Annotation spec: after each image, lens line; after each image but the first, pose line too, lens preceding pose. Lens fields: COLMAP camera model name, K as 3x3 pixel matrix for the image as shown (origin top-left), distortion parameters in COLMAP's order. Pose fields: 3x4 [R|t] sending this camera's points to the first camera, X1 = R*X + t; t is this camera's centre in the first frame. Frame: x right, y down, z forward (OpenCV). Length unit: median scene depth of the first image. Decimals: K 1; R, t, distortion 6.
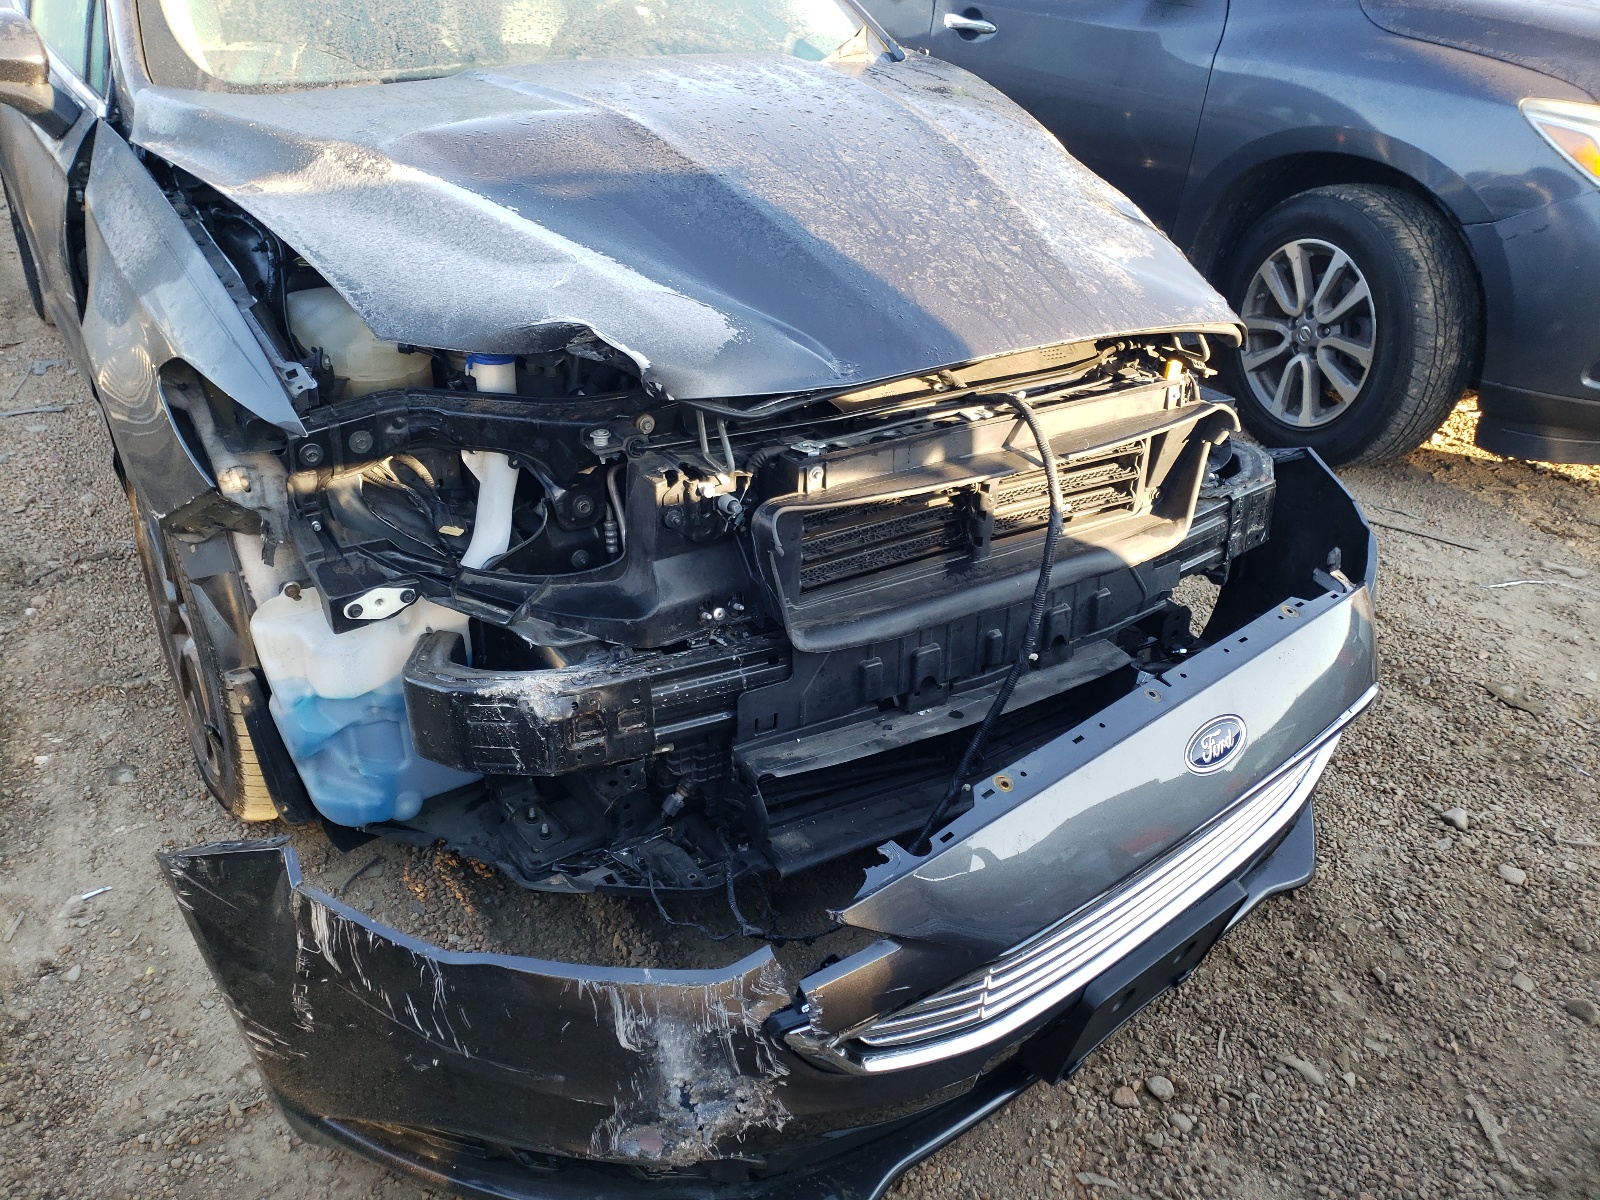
lens RADIAL K [[1312.4, 0, 796.8], [0, 1312.4, 602.0], [0, 0, 1]] dist [0.064240, -0.074762]
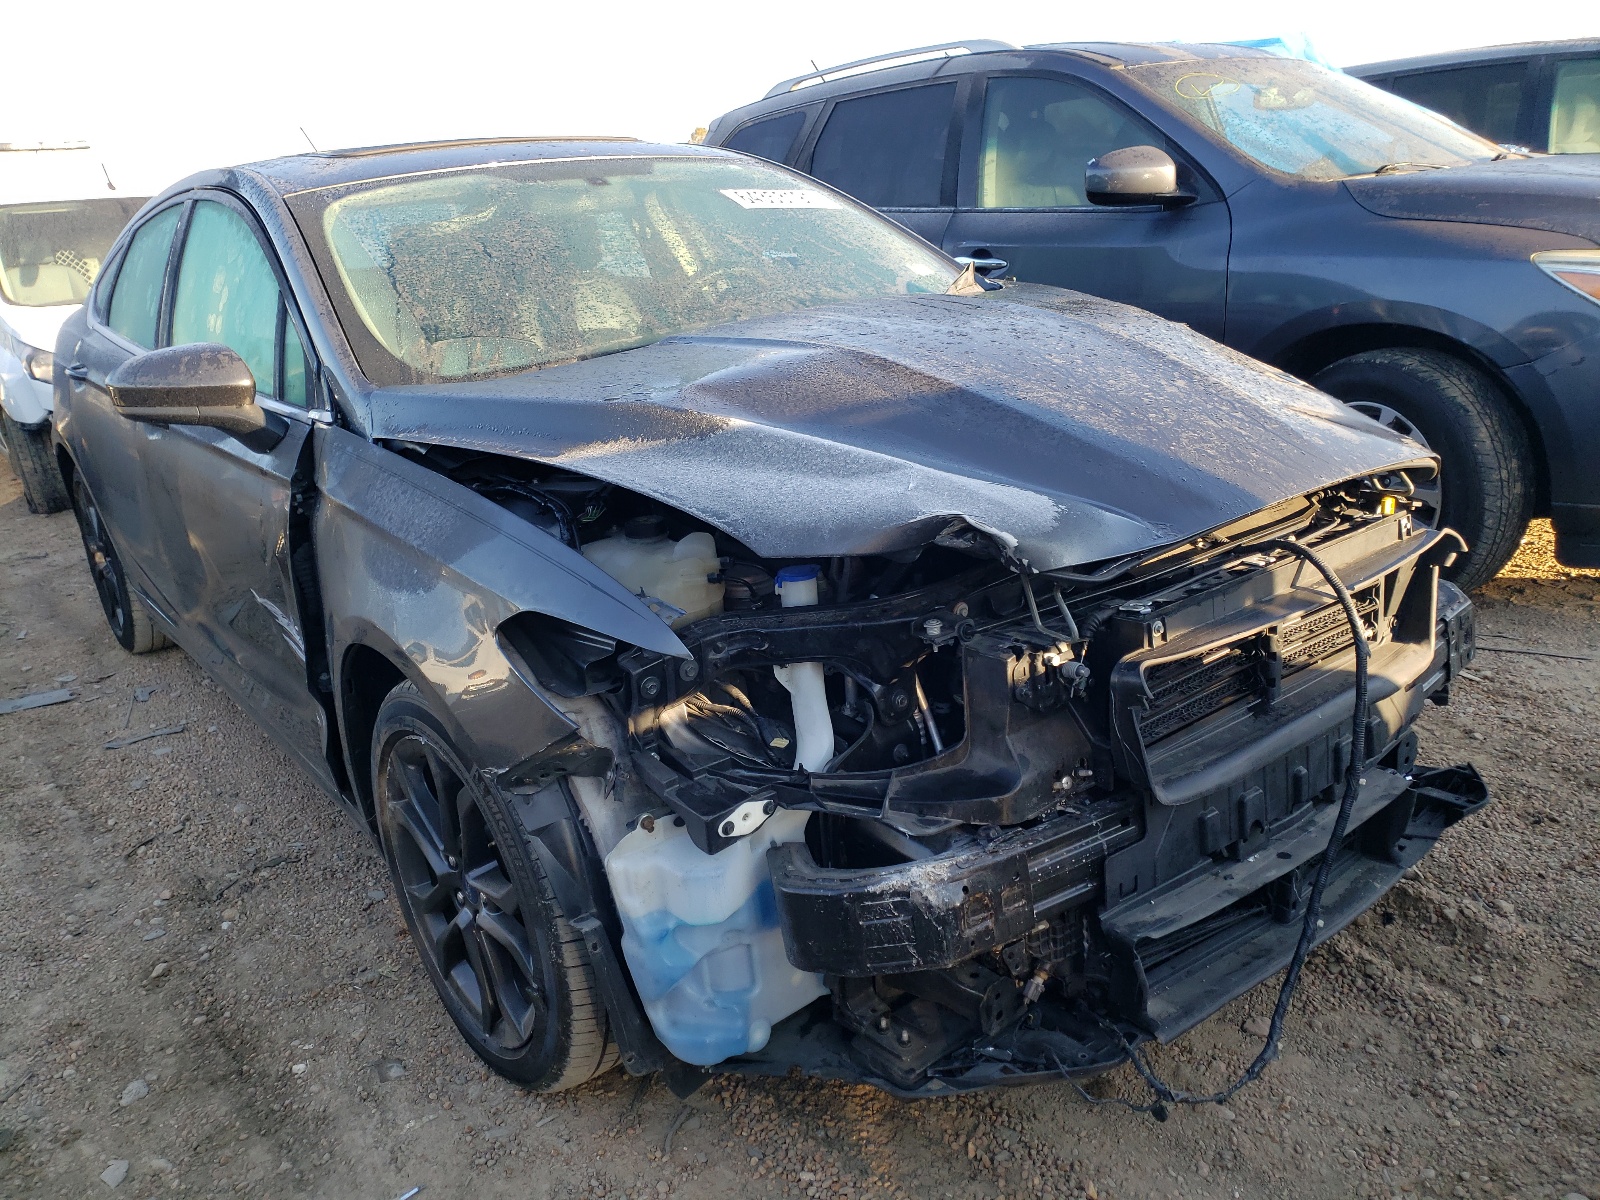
lens RADIAL K [[1312.4, 0, 789.3], [0, 1312.4, 591.8], [0, 0, 1]] dist [0.064240, -0.074762]
pose [[0.988152, -0.139989, 0.062921, -0.295695], [0.149622, 0.969977, -0.191723, 0.027684], [-0.034193, 0.198866, 0.979430, -0.023040]]
